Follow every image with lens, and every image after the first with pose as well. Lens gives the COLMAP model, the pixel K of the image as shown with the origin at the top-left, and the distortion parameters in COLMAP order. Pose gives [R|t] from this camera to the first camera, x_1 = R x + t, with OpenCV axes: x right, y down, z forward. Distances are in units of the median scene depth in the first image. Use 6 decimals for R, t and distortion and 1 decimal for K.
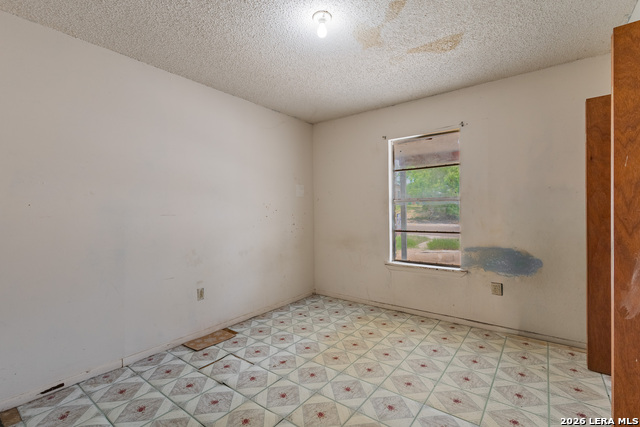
lens RADIAL K [[292.4, 0, 320.0], [0, 292.4, 213.5], [0, 0, 1]] dist [0.004109, -0.000419]
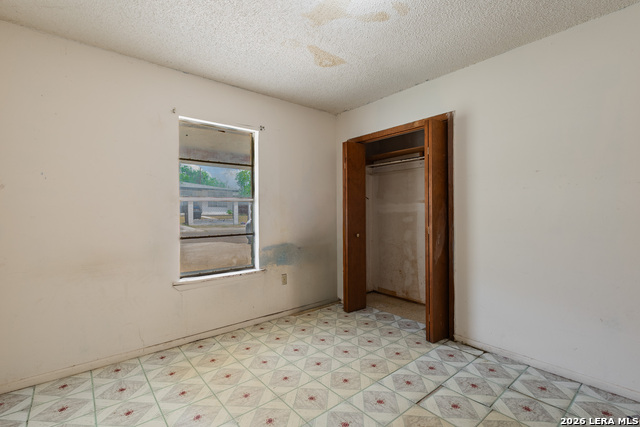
lens RADIAL K [[292.4, 0, 320.0], [0, 292.4, 213.5], [0, 0, 1]] dist [0.004109, -0.000419]
pose [[0.221074, 0.005961, 0.975239, -0.479783], [0.012373, 0.999884, -0.008917, 0.007895], [-0.975179, 0.014038, 0.220975, 0.578514]]
